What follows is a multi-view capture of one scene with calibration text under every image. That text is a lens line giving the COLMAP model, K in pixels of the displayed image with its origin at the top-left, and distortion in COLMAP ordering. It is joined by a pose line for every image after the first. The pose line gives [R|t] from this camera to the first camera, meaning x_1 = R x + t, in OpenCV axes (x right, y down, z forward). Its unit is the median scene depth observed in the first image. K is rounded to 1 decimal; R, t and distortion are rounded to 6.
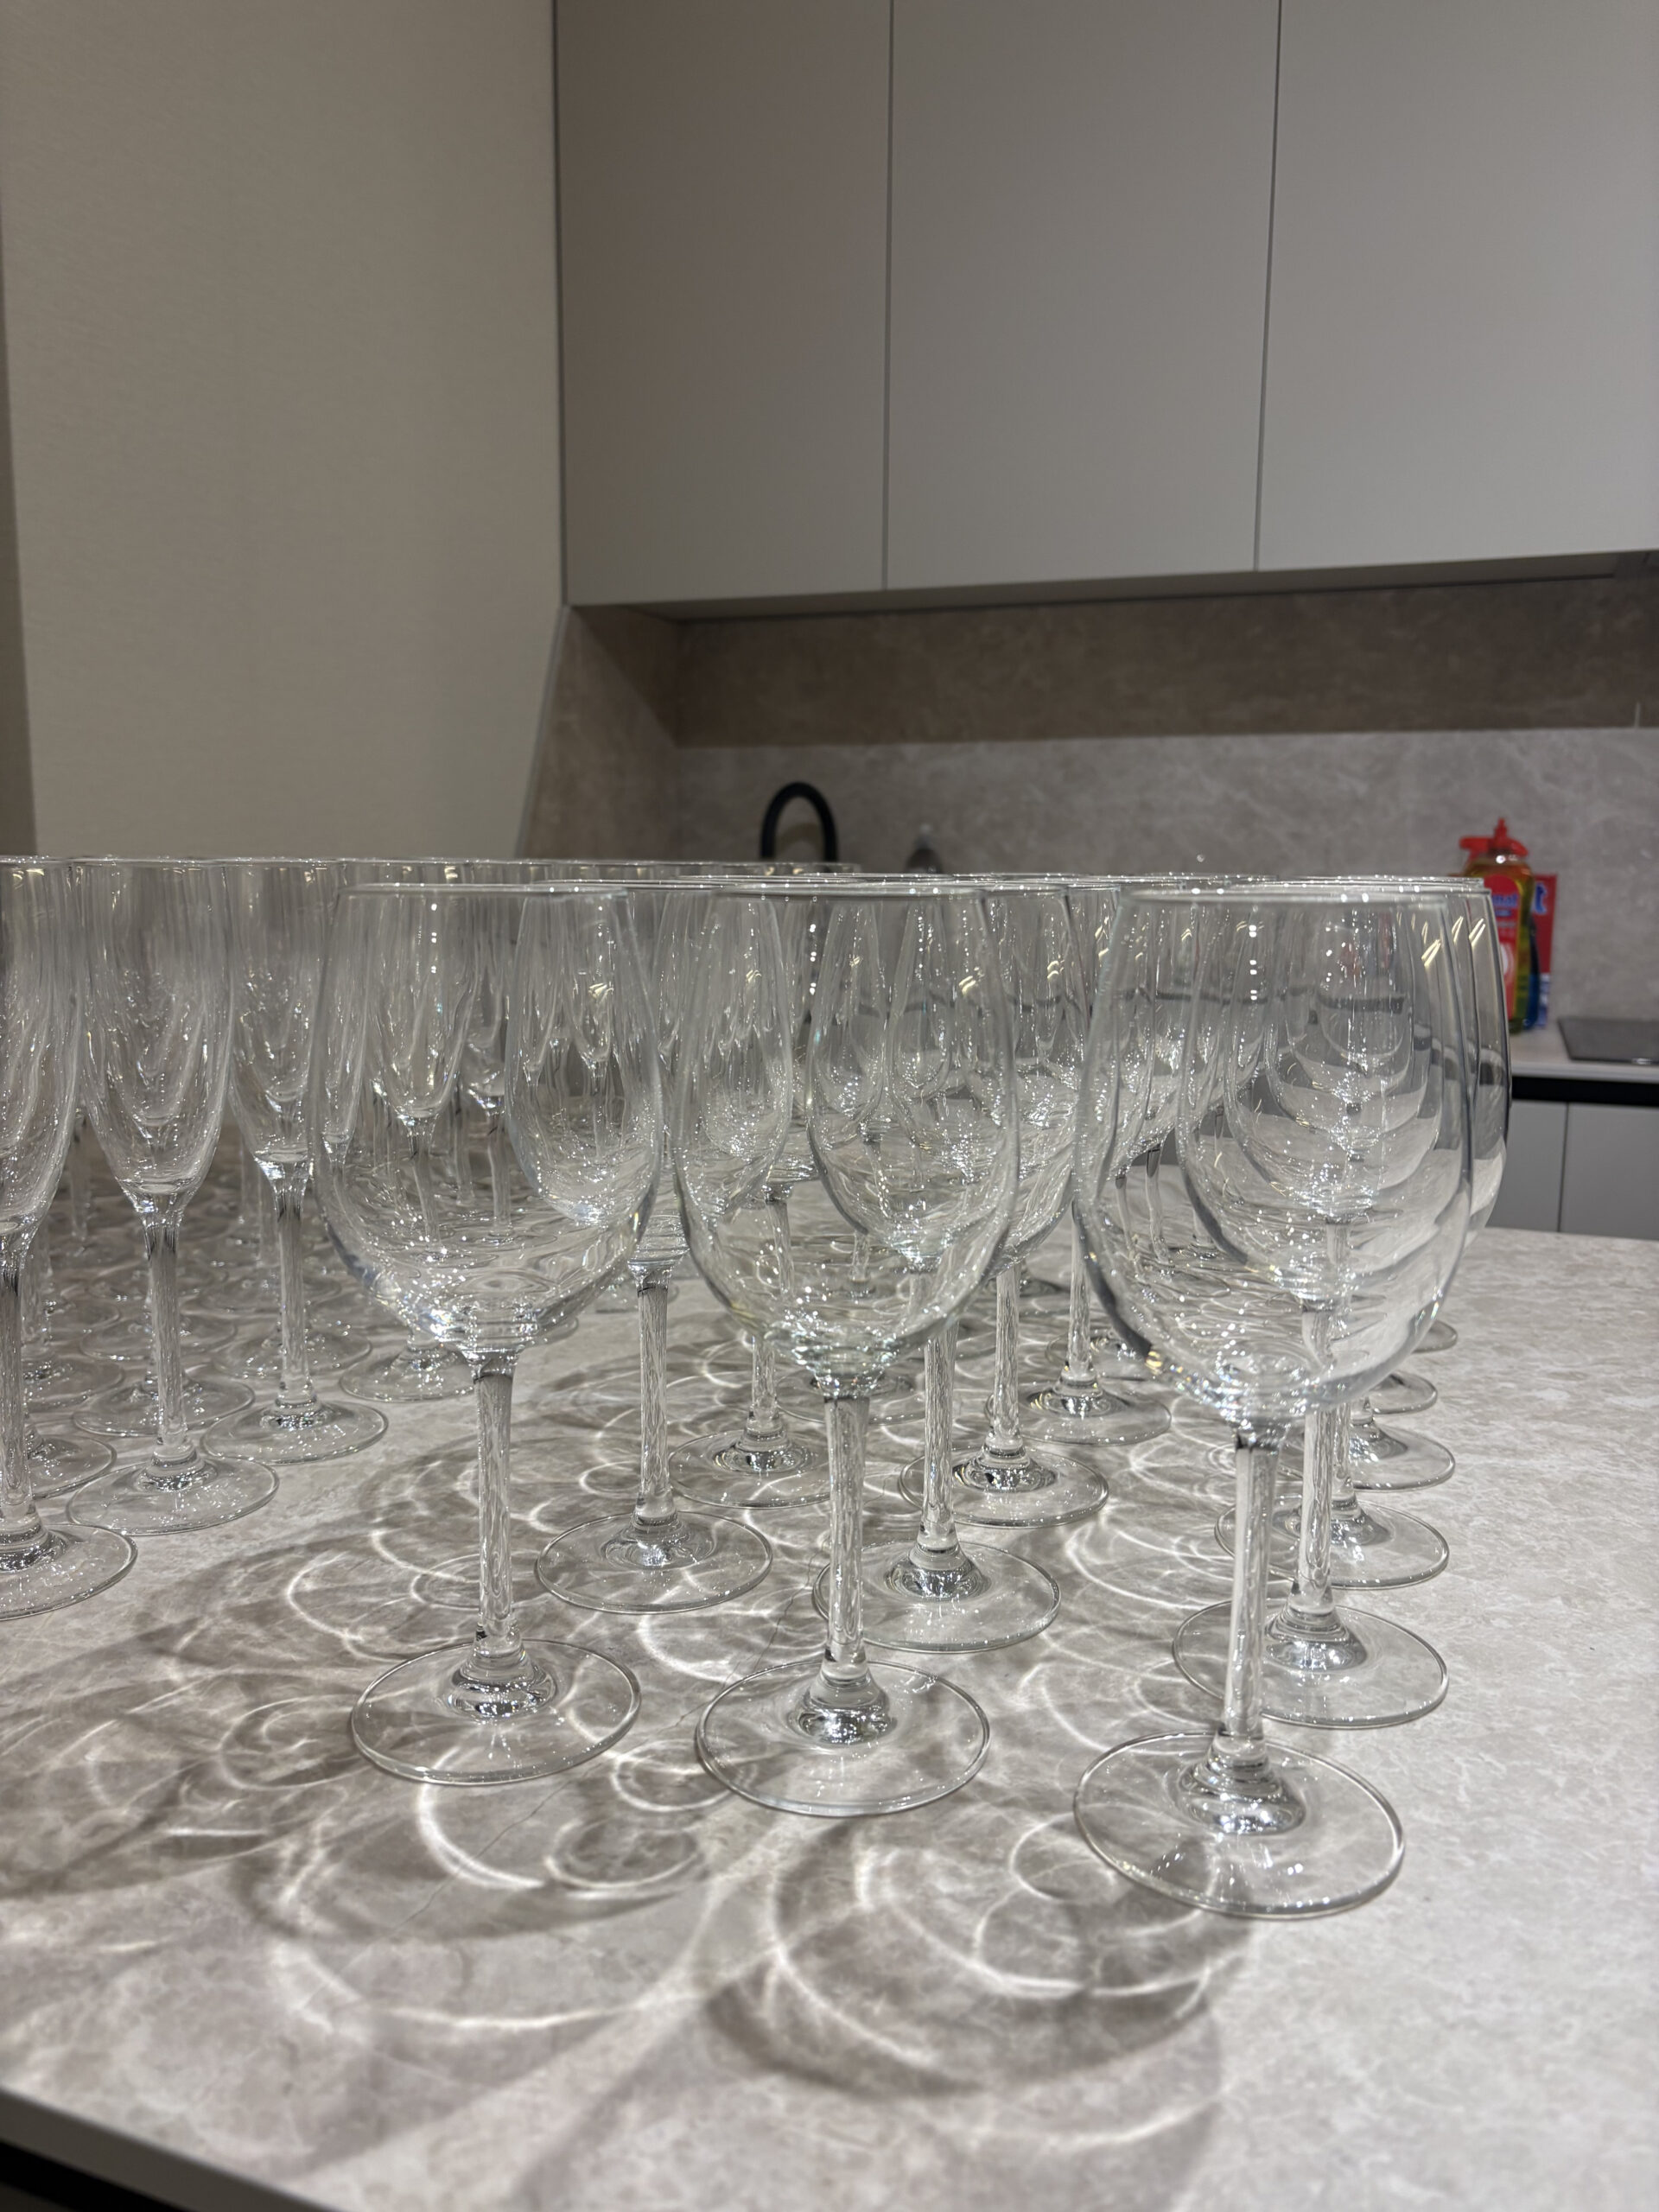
lens RADIAL K [[1693.0, 0, 838.6], [0, 1693.0, 1107.3], [0, 0, 1]] dist [0.028879, -0.037732]
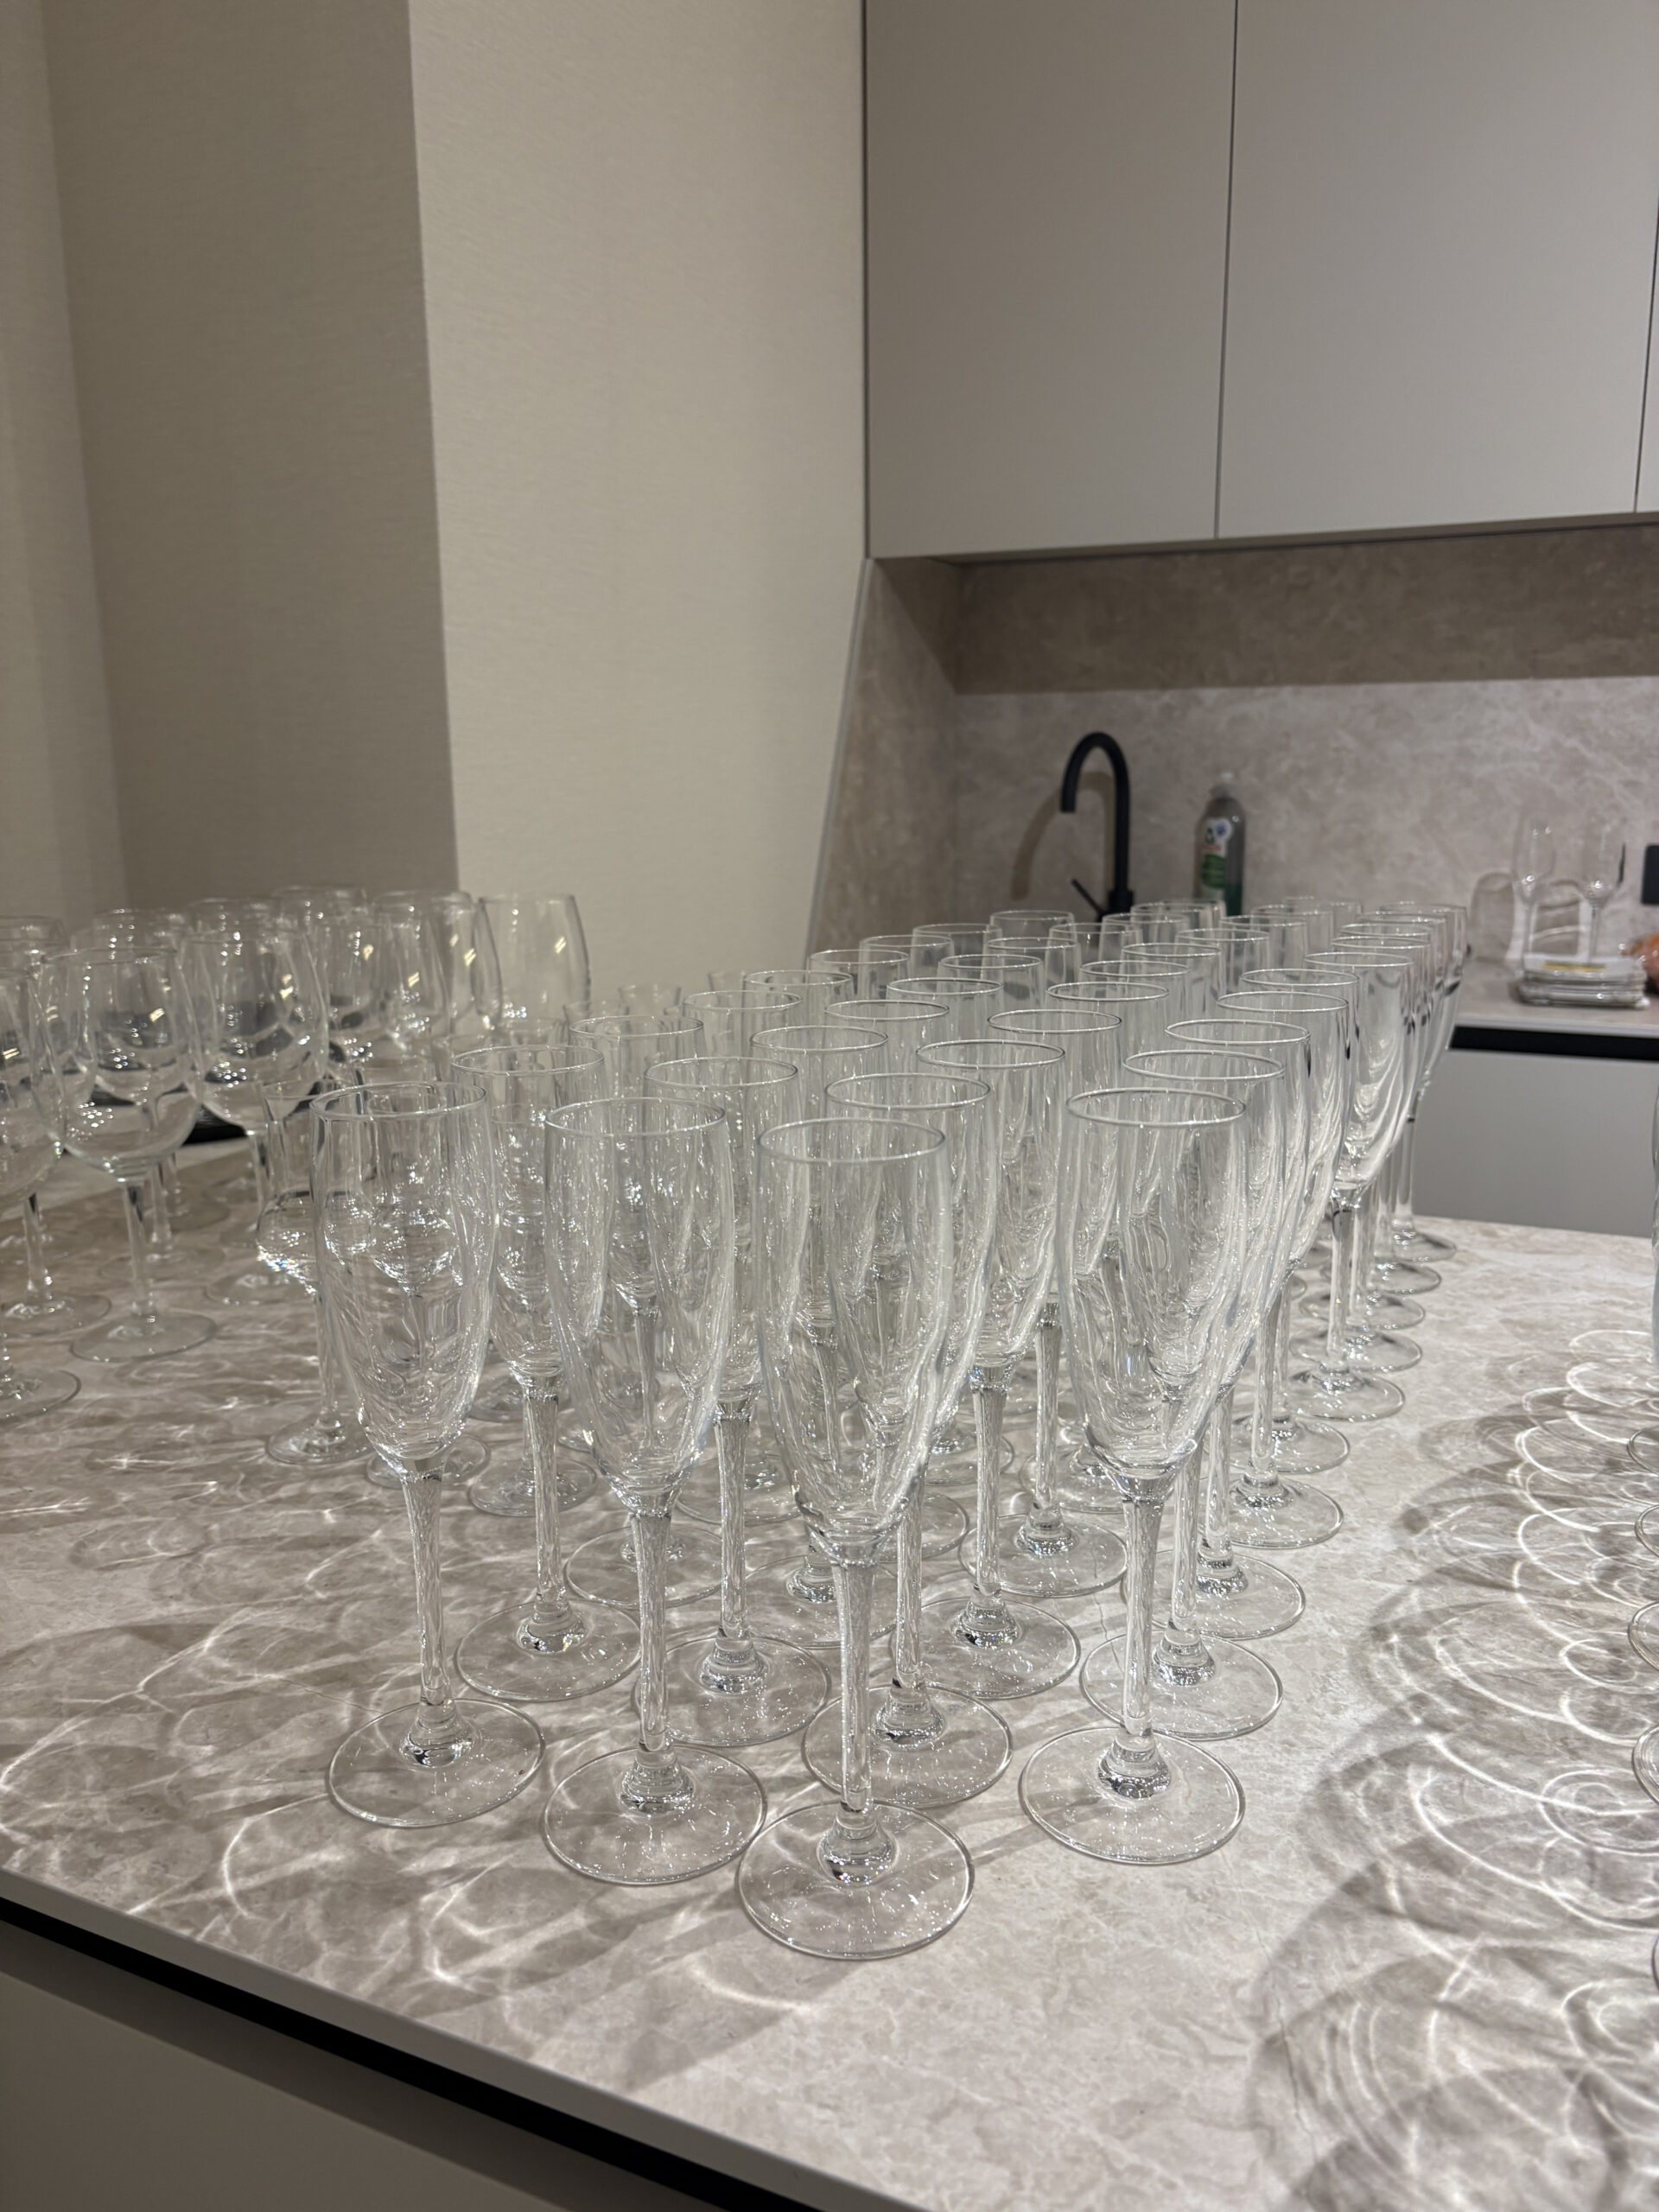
lens RADIAL K [[1693.0, 0, 831.7], [0, 1693.0, 1115.6], [0, 0, 1]] dist [0.028879, -0.037732]
pose [[0.998327, -0.004978, -0.057602, -0.669333], [0.008840, 0.997715, 0.066987, -0.216361], [0.057137, -0.067384, 0.996090, 0.020665]]
